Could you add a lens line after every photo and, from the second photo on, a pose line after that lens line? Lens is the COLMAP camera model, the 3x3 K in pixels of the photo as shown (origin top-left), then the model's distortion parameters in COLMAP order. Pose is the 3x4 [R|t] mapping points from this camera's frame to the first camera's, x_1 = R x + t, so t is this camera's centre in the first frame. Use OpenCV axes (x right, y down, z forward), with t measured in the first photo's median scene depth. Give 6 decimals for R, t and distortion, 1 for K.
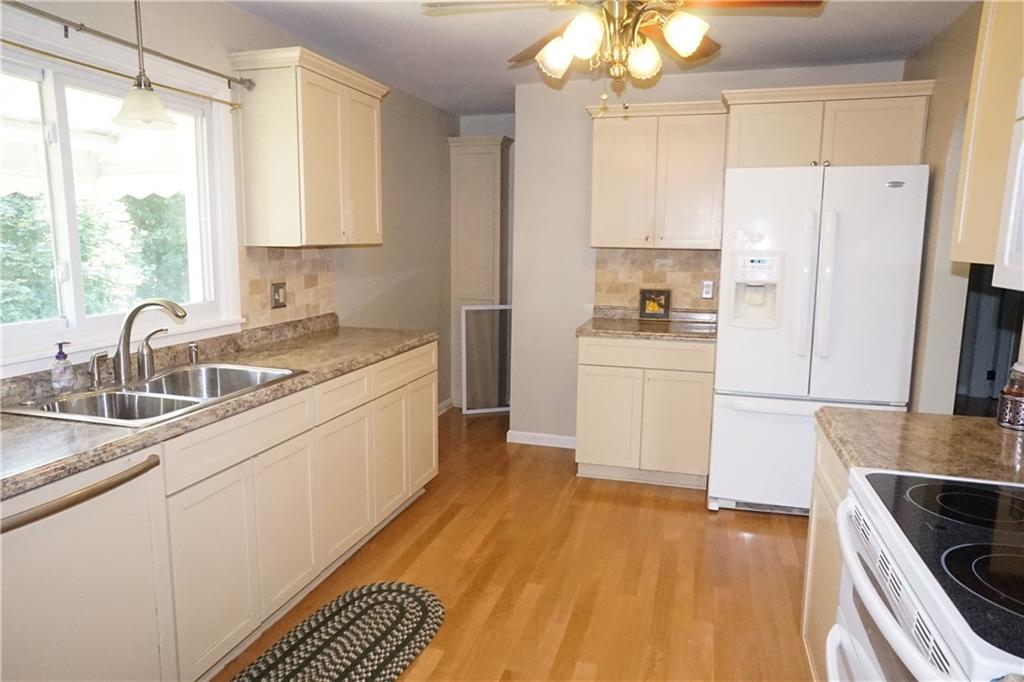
lens RADIAL K [[682.3, 0, 510.2], [0, 682.3, 343.4], [0, 0, 1]] dist [-0.049517, 0.041393]
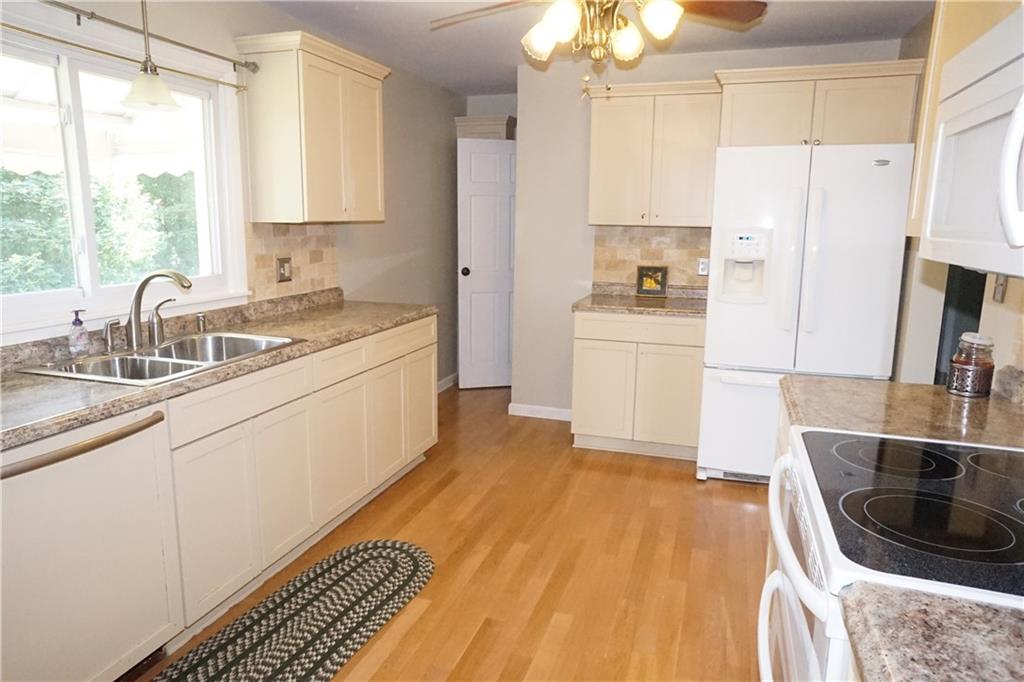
lens RADIAL K [[682.3, 0, 510.0], [0, 682.3, 343.2], [0, 0, 1]] dist [-0.049517, 0.041393]
pose [[0.999534, 0.006868, -0.029734, 0.047213], [-0.006018, 0.999573, 0.028596, 0.012598], [0.029918, -0.028404, 0.999149, -0.048869]]
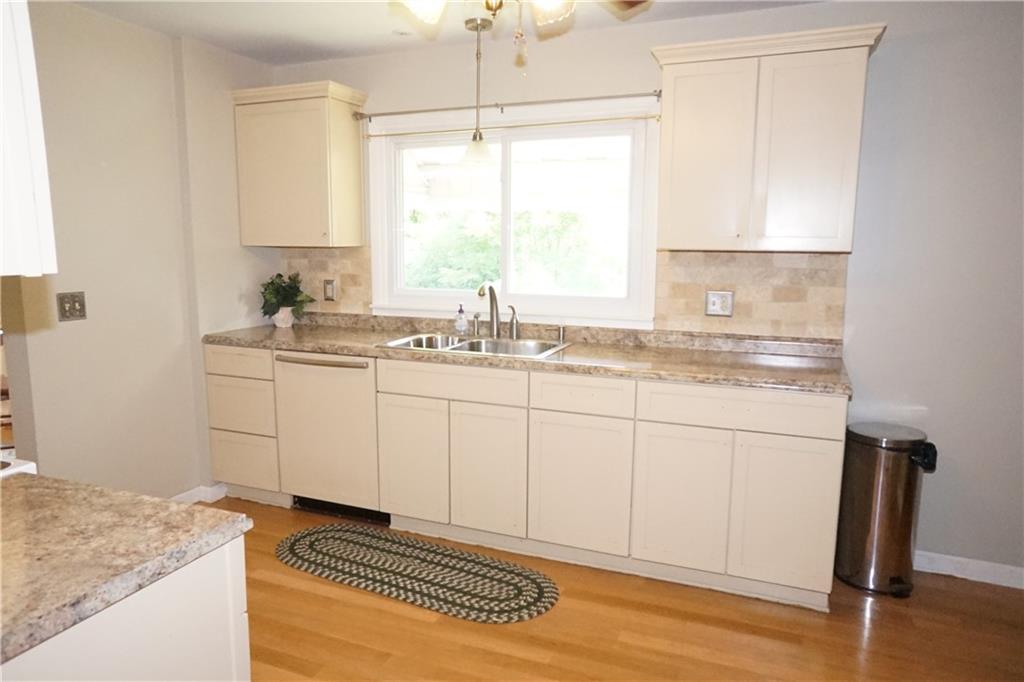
lens RADIAL K [[682.3, 0, 484.7], [0, 682.3, 343.4], [0, 0, 1]] dist [-0.049517, 0.041393]
pose [[-0.115760, 0.140357, -0.983310, 0.743026], [-0.157745, 0.974804, 0.157714, -0.134143], [0.980671, 0.173369, -0.090702, 0.919662]]
